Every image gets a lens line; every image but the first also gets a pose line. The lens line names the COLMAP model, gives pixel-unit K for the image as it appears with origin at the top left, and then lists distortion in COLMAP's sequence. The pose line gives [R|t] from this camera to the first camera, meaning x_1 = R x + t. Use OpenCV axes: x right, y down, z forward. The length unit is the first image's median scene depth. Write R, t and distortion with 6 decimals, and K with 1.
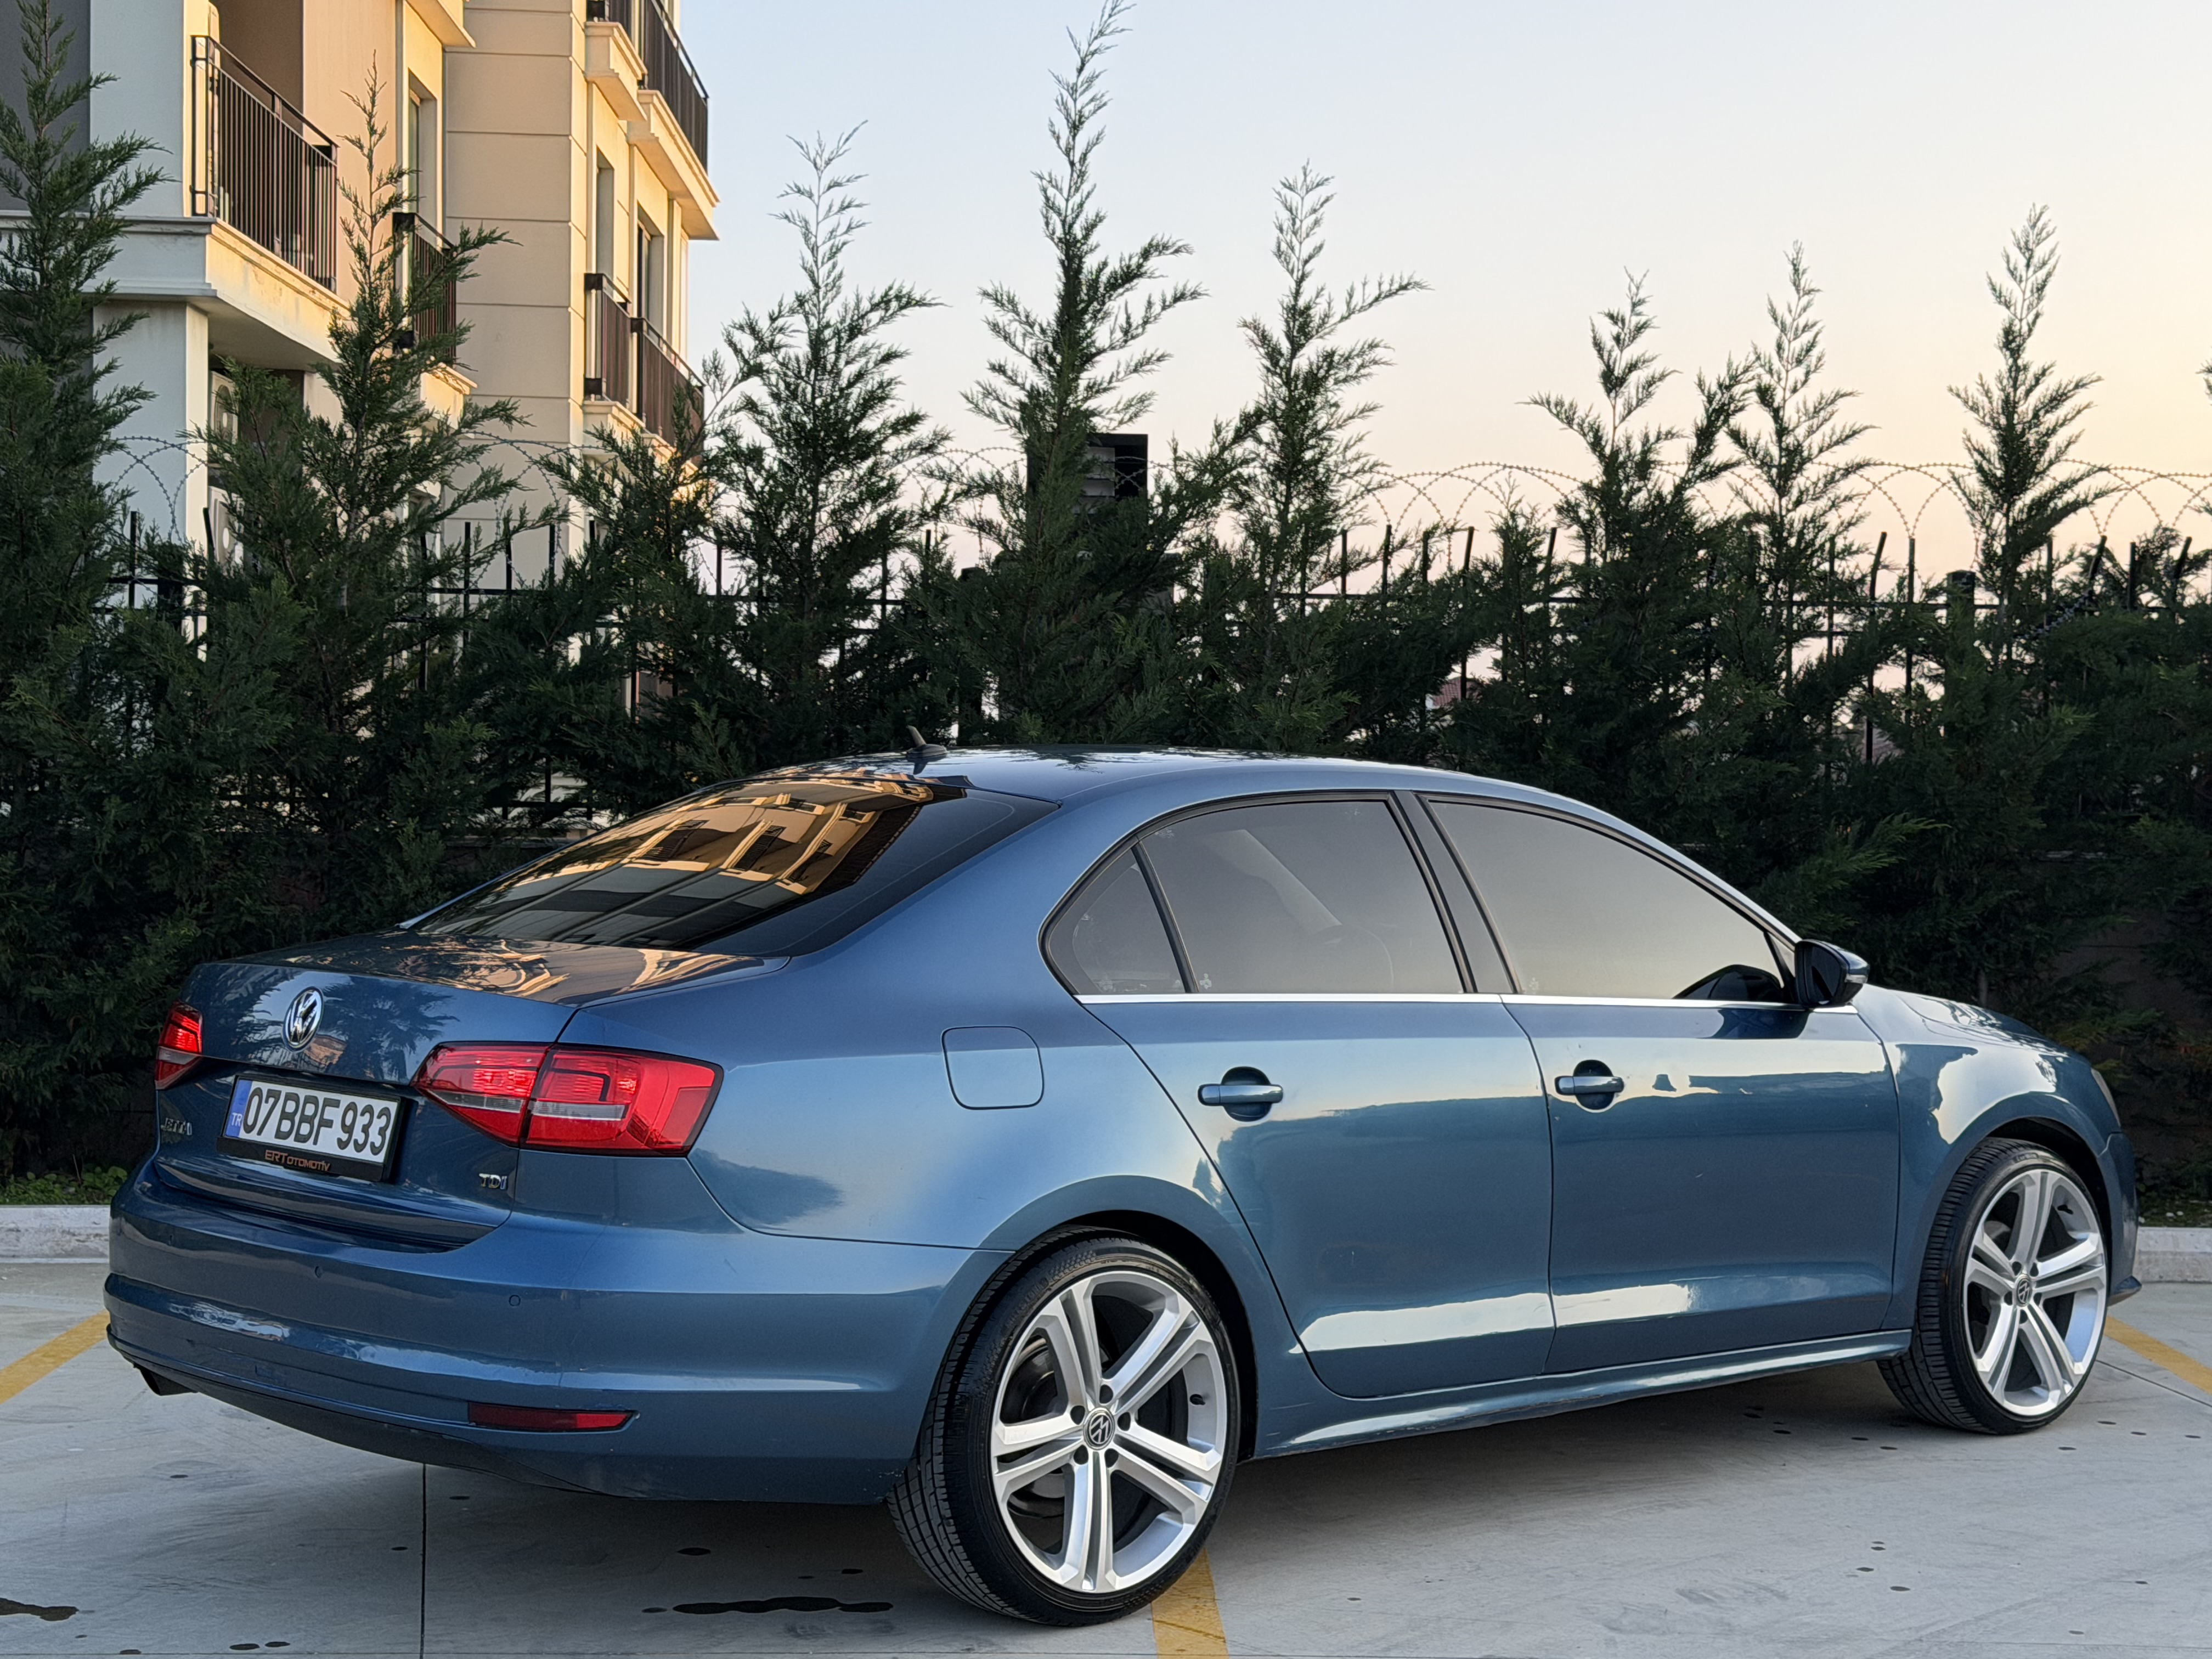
lens RADIAL K [[3422.9, 0, 1106.0], [0, 3422.9, 829.5], [0, 0, 1]] dist [0.174287, -0.199145]
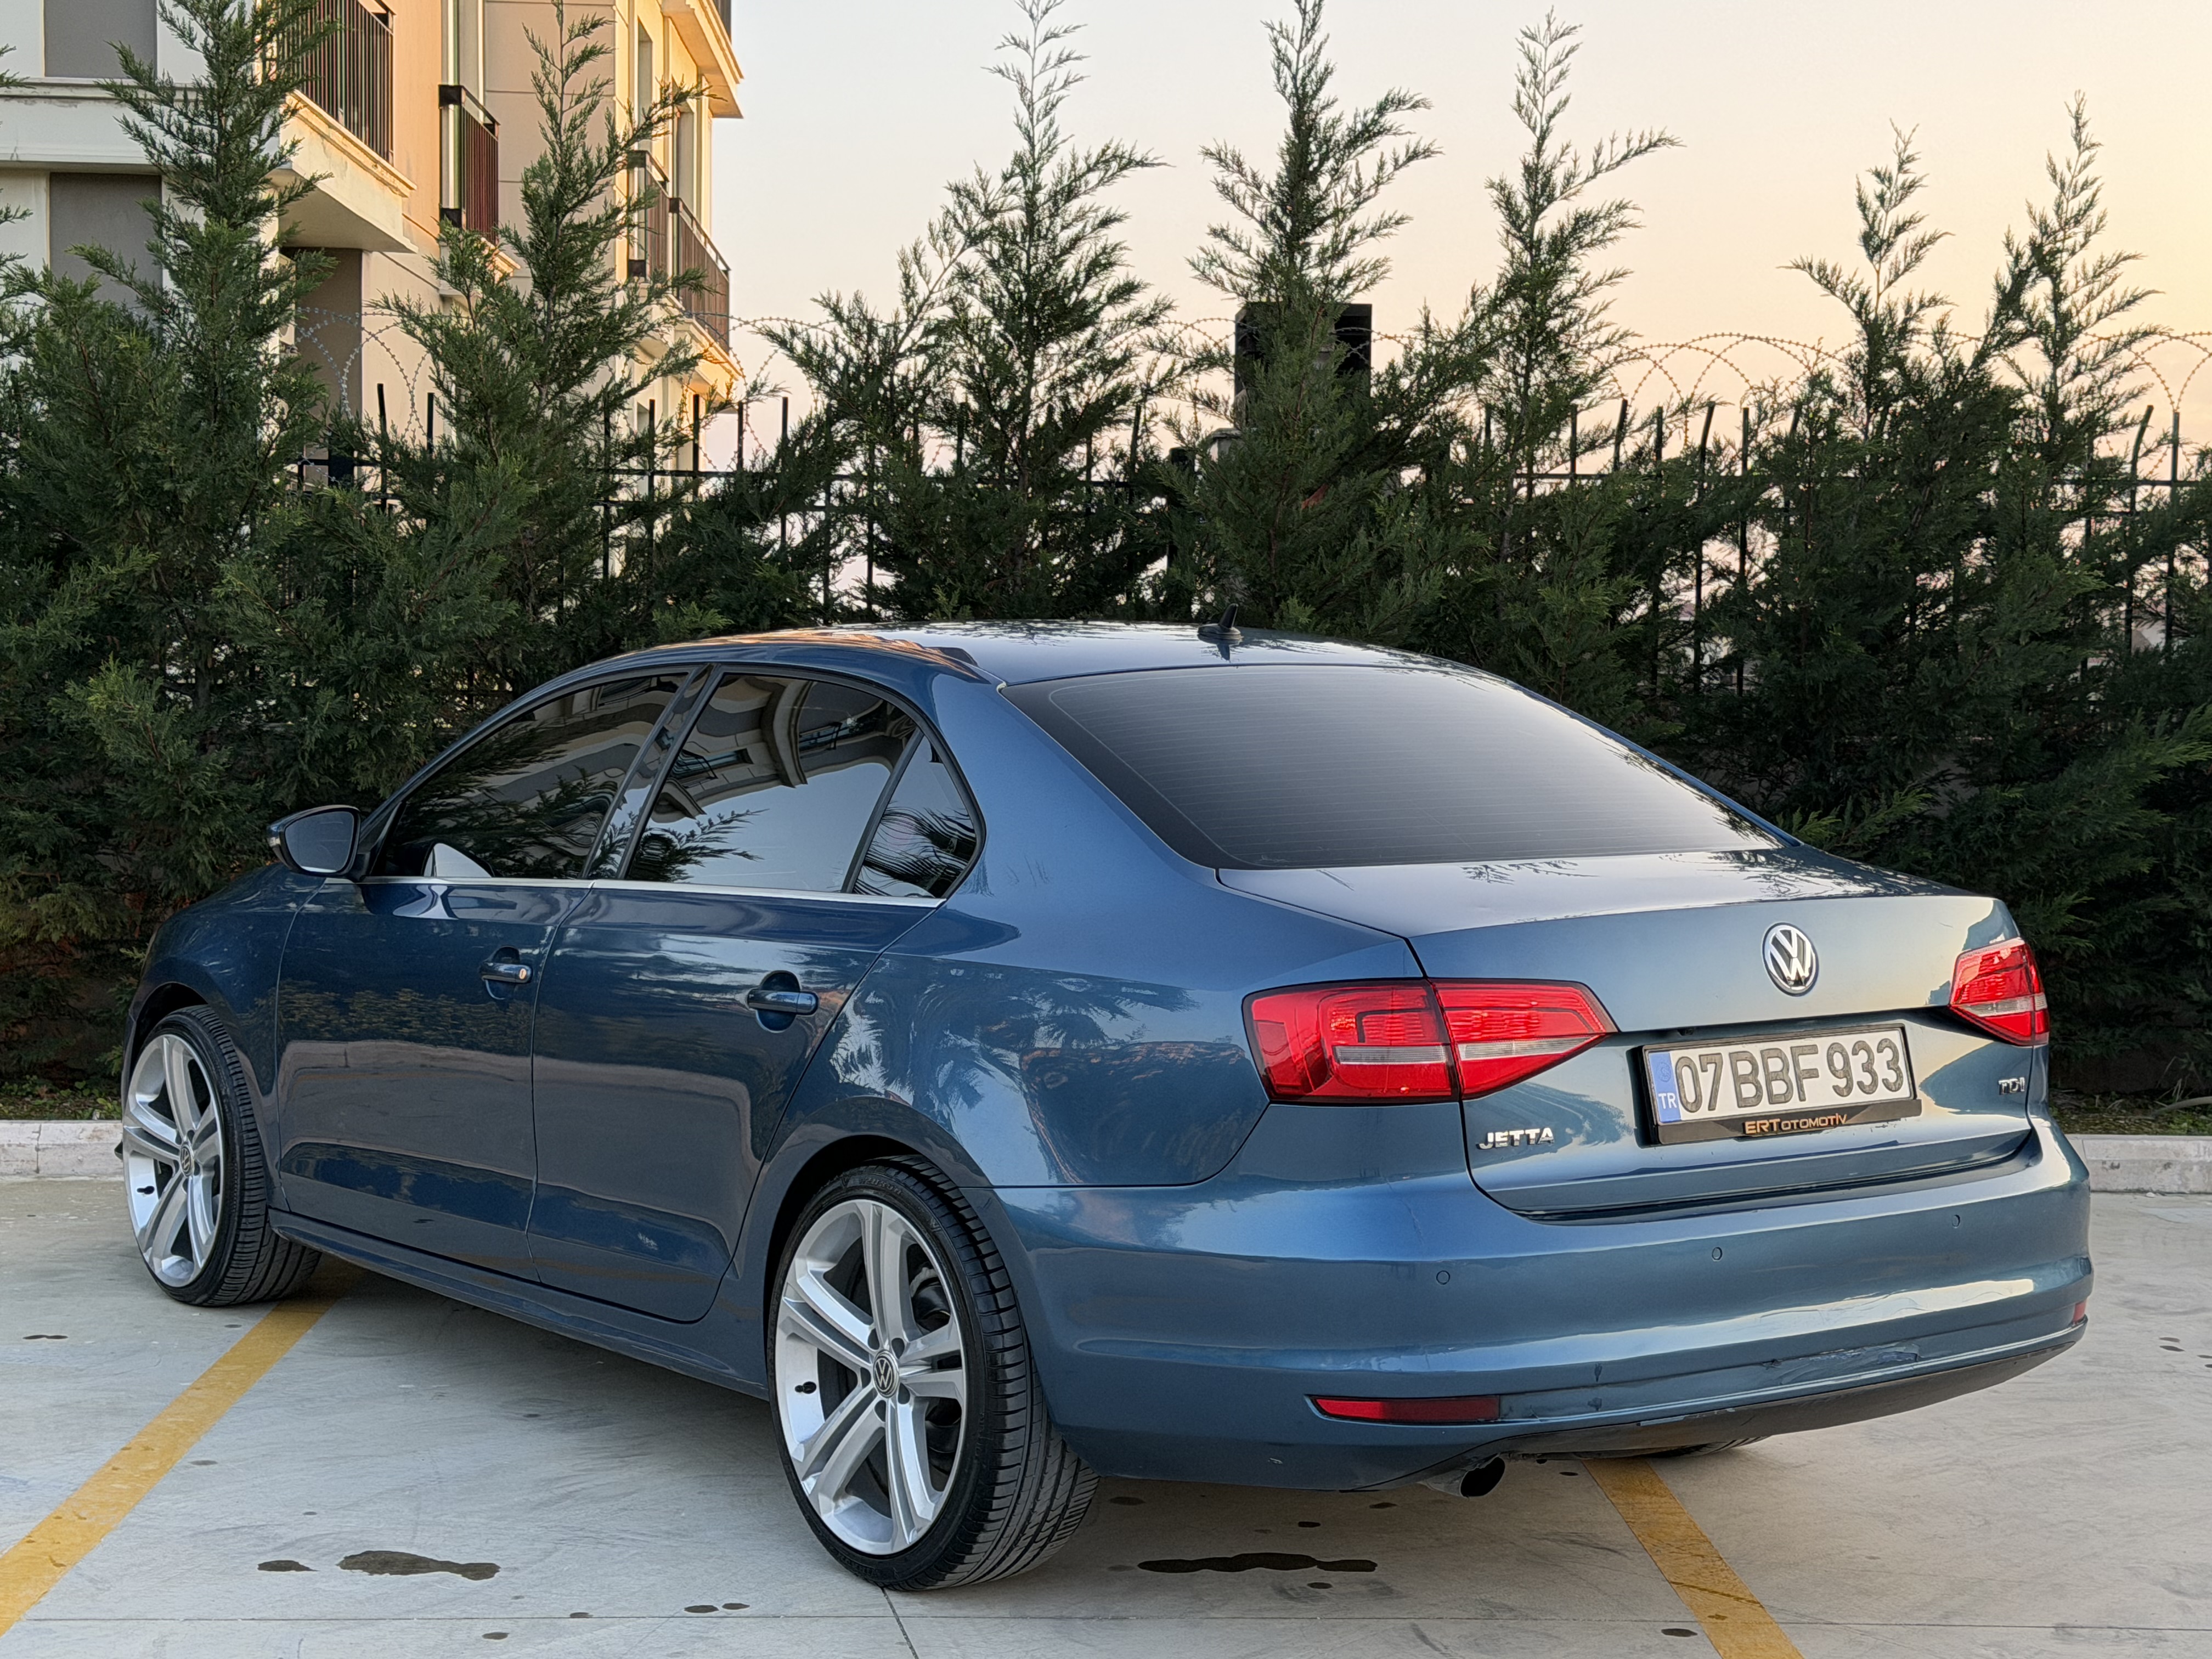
lens RADIAL K [[3482.5, 0, 1104.2], [0, 3482.5, 844.3], [0, 0, 1]] dist [0.163644, -0.119740]
pose [[0.999935, -0.002338, 0.011116, -0.075101], [0.001982, 0.999488, 0.031937, 0.002386], [-0.011185, -0.031913, 0.999428, 0.036900]]
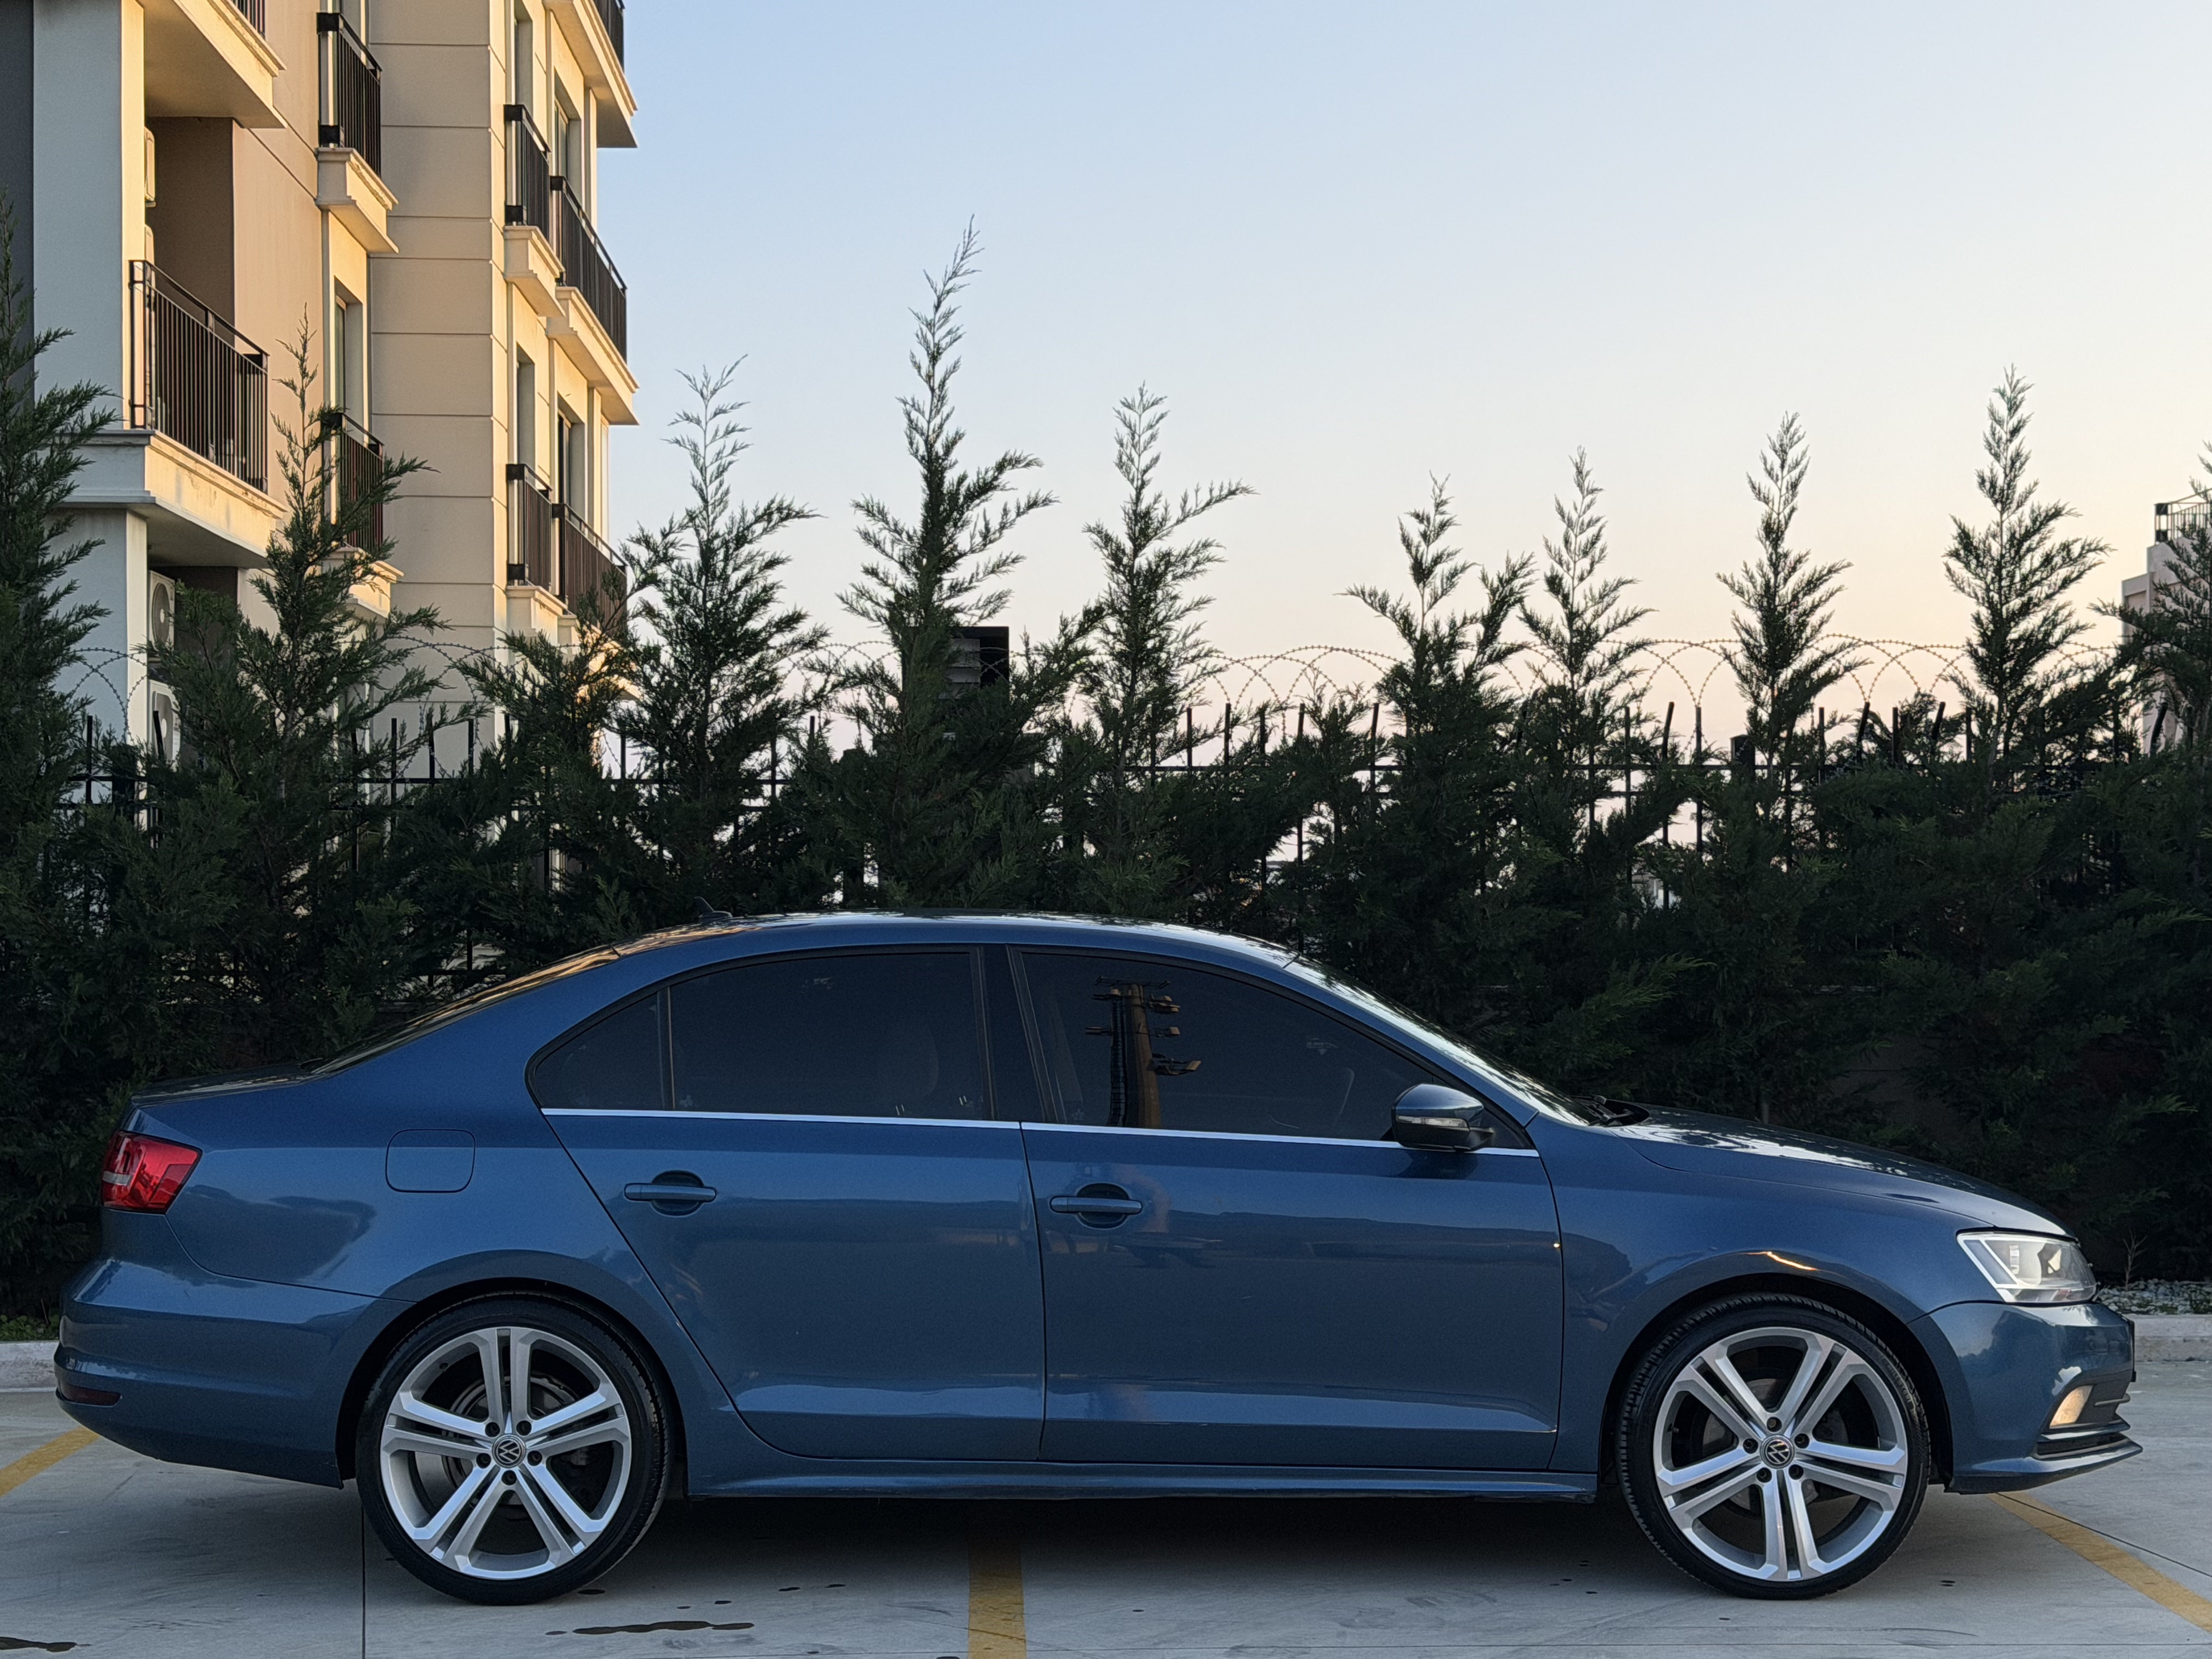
lens RADIAL K [[3482.5, 0, 1104.2], [0, 3482.5, 844.3], [0, 0, 1]] dist [0.163644, -0.119740]
pose [[0.999664, -0.020903, 0.015320, 0.025268], [0.021534, 0.998874, -0.042281, 0.003663], [-0.014419, 0.042597, 0.998988, -0.128608]]
